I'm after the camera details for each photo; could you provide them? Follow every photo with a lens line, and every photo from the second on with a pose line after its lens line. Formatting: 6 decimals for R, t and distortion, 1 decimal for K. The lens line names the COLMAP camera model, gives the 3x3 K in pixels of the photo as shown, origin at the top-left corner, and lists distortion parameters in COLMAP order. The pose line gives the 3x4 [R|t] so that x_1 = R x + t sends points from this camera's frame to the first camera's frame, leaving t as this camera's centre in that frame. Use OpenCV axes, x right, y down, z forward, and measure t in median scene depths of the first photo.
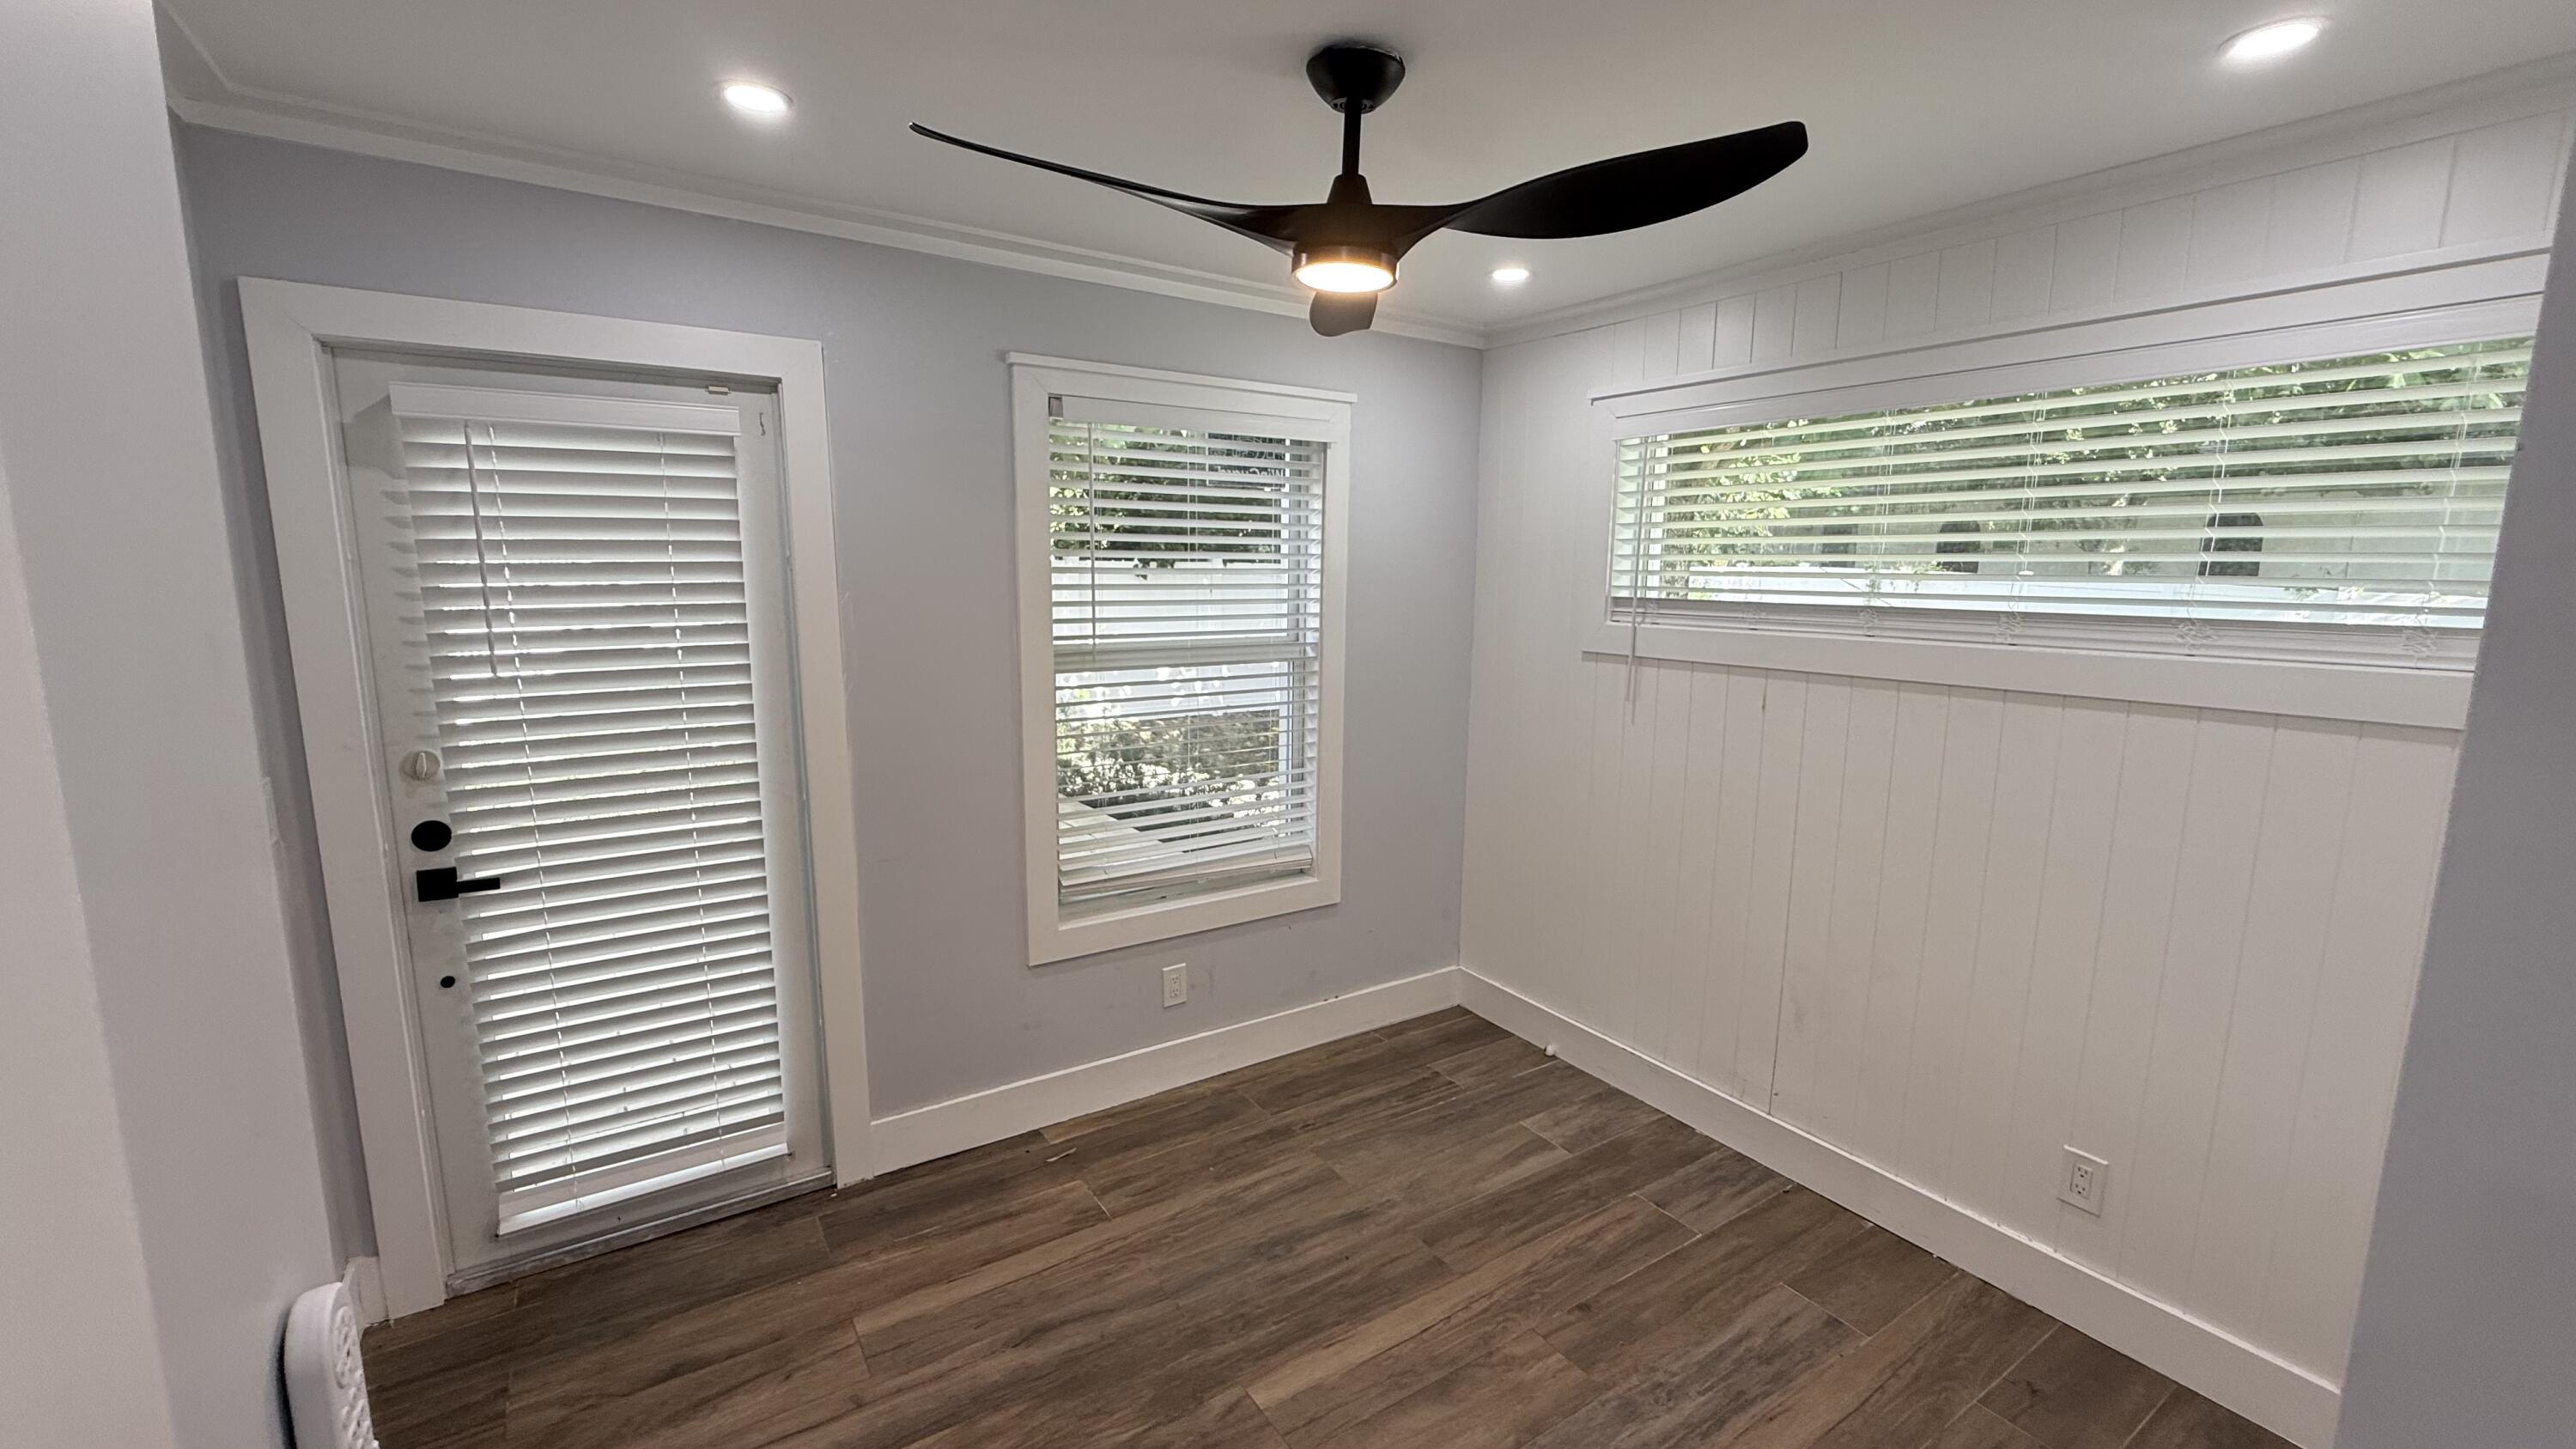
lens RADIAL K [[1026.9, 0, 1278.1], [0, 1026.9, 720.0], [0, 0, 1]] dist [0.000272, 0.000130]
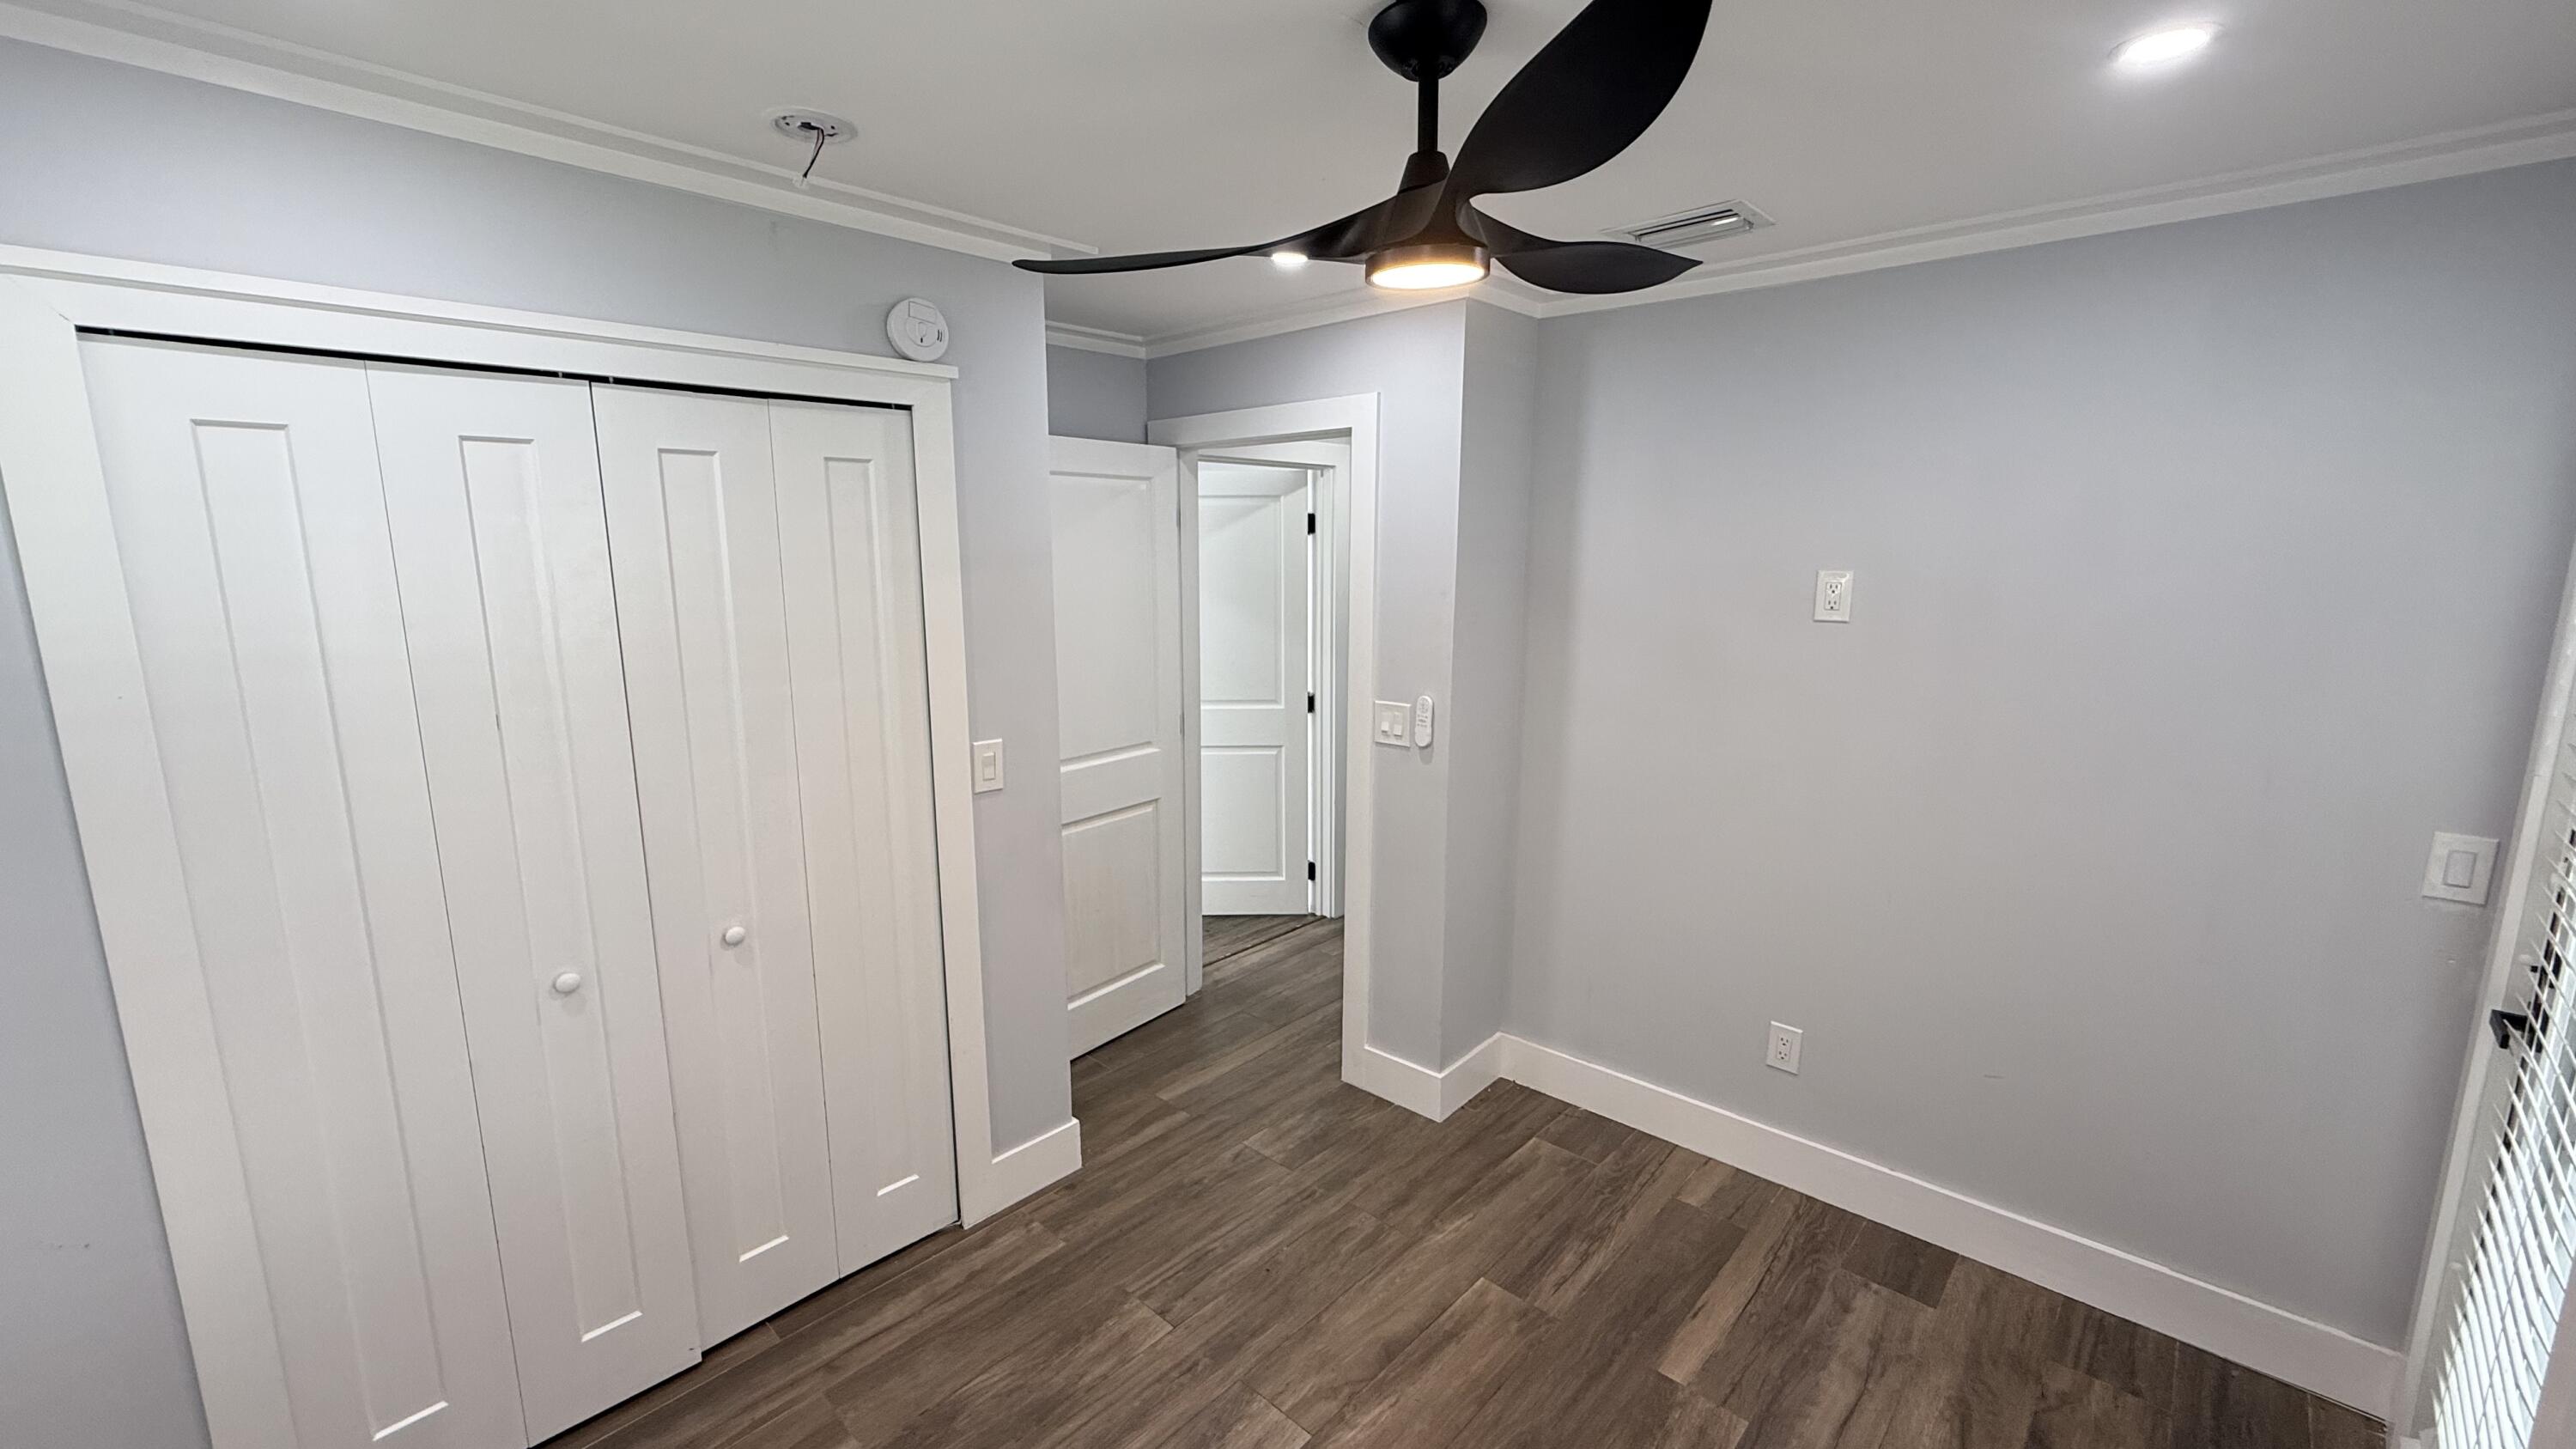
lens RADIAL K [[1026.9, 0, 1278.1], [0, 1026.9, 720.0], [0, 0, 1]] dist [0.000272, 0.000130]
pose [[-0.974996, 0.026567, -0.220628, 0.260786], [-0.046032, 0.947147, 0.317479, -0.218047], [0.217402, 0.319696, -0.922242, 1.228554]]
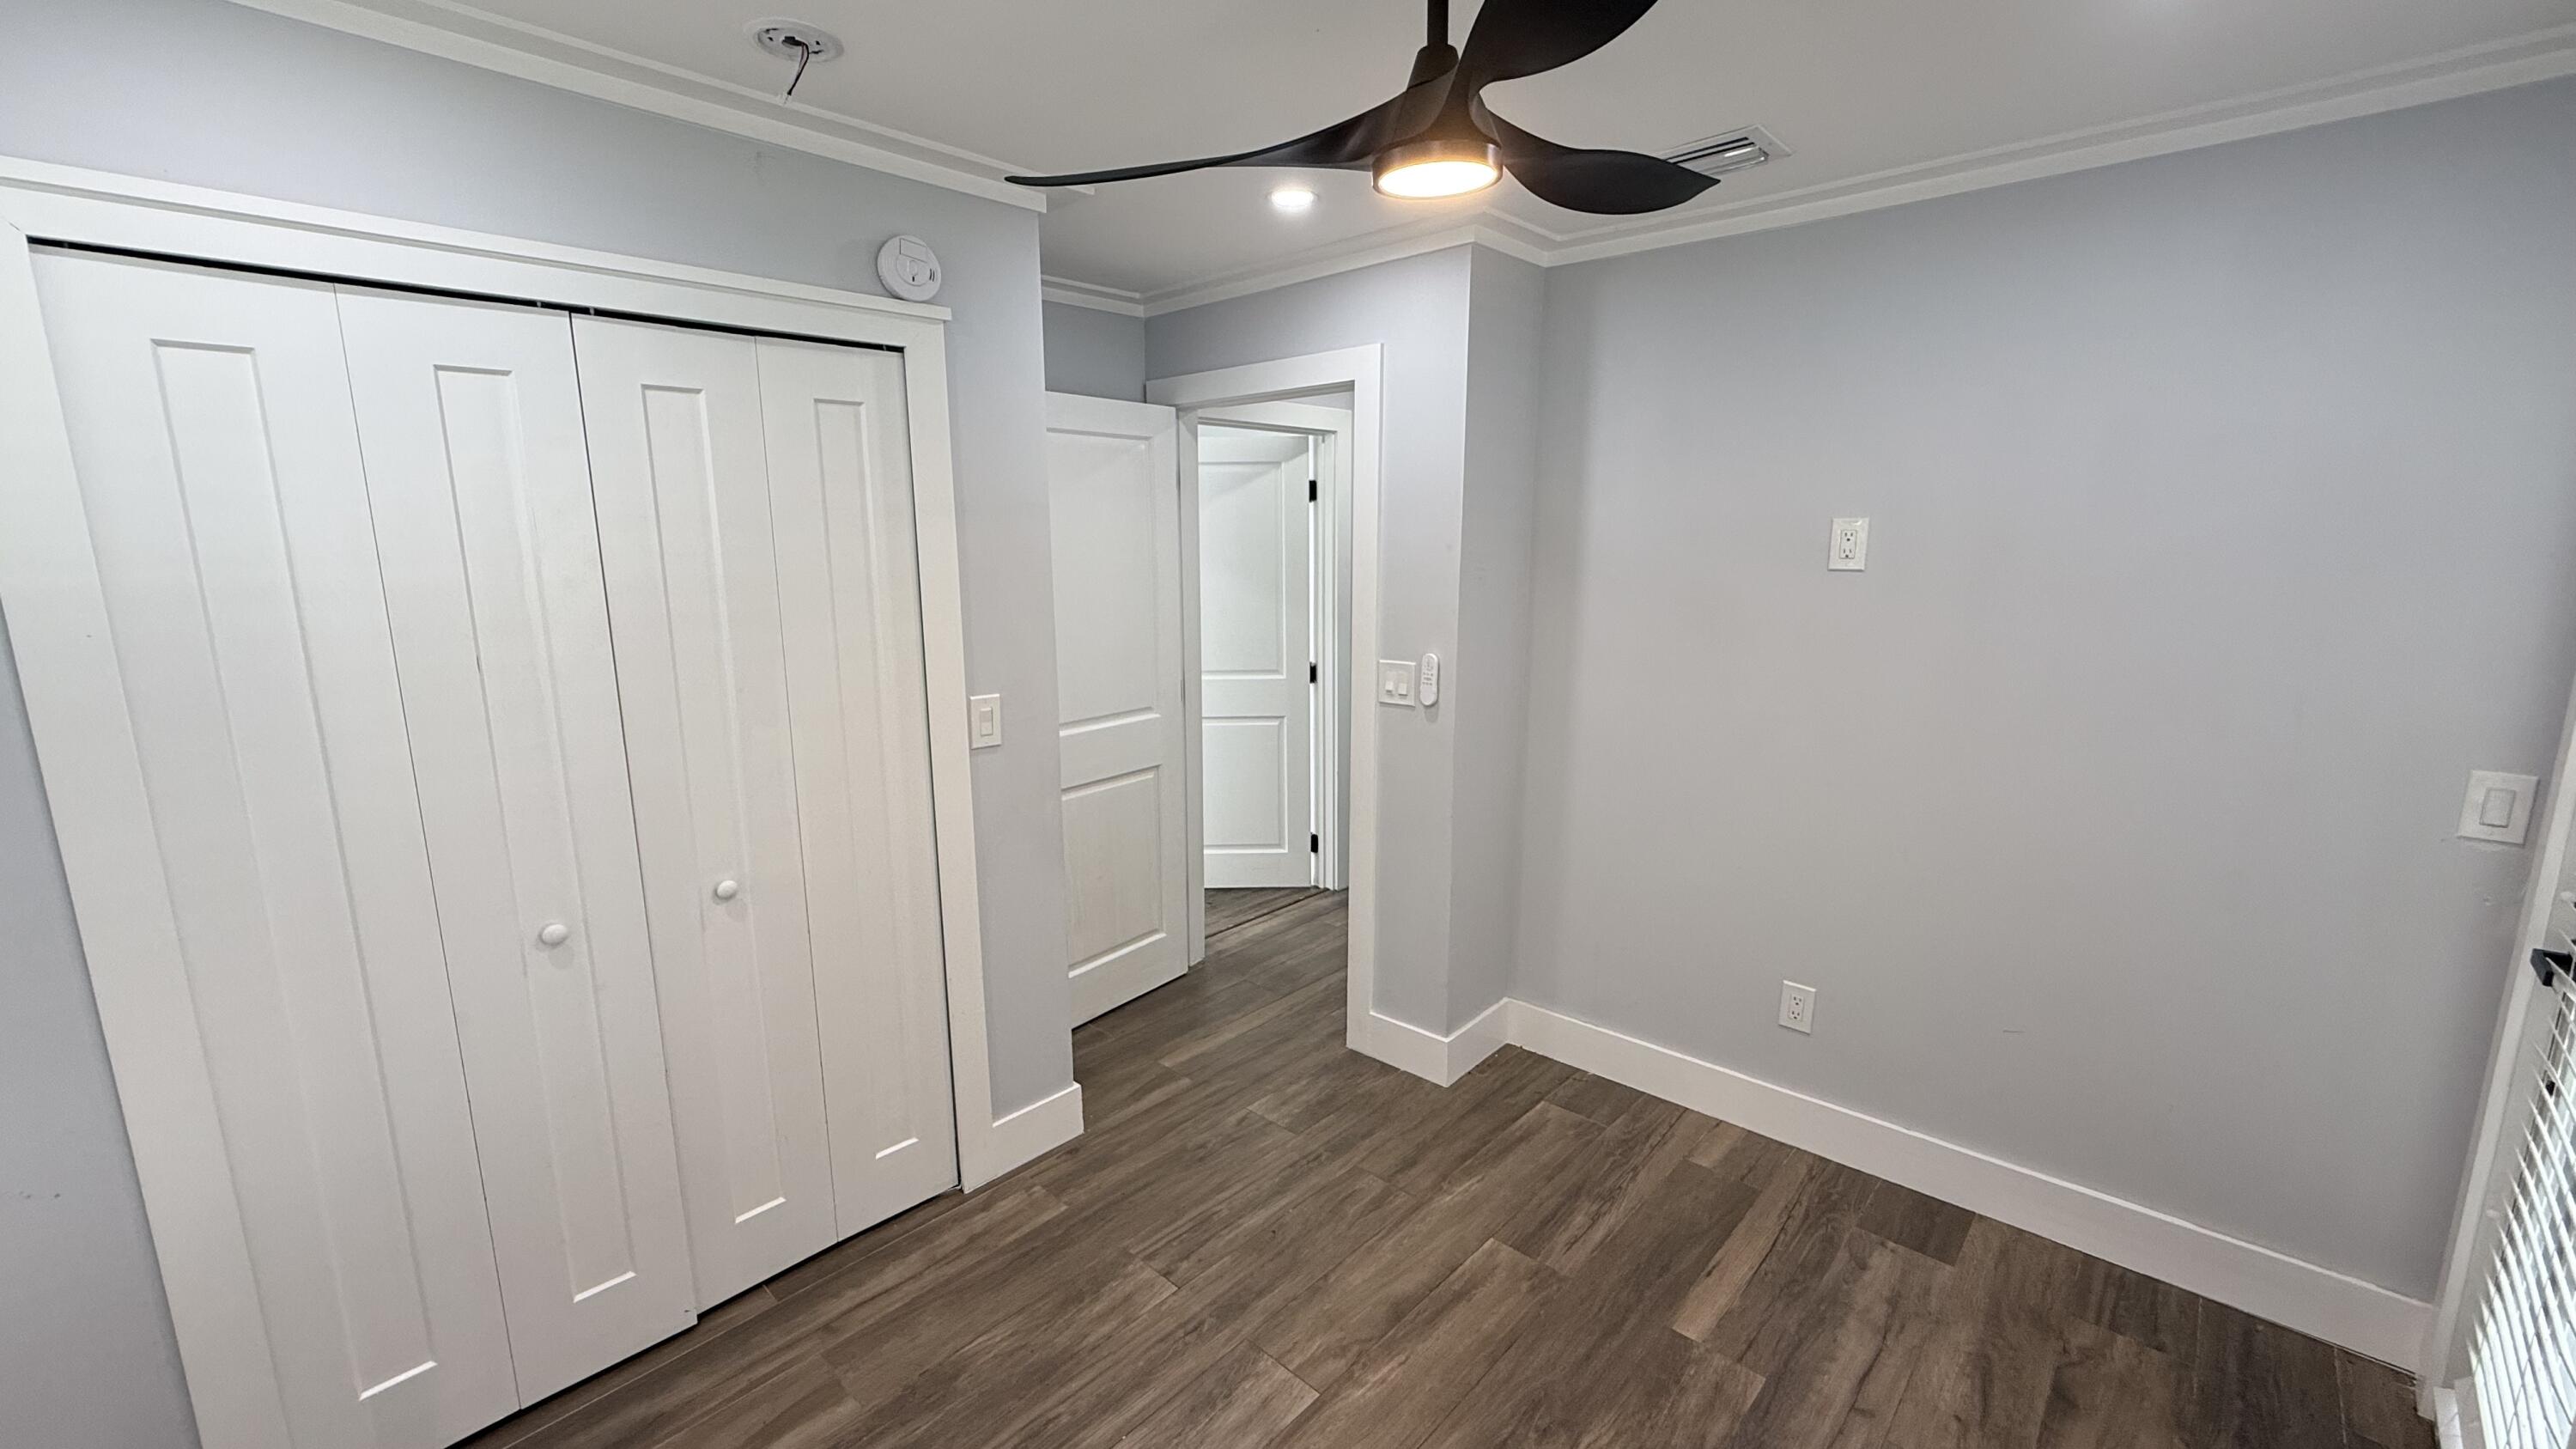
lens RADIAL K [[1026.9, 0, 1278.1], [0, 1026.9, 720.0], [0, 0, 1]] dist [0.000272, 0.000130]
pose [[-0.974878, 0.033317, -0.220232, 0.260185], [-0.041459, 0.944329, 0.326381, -0.177284], [0.218845, 0.327312, -0.919224, 1.219931]]
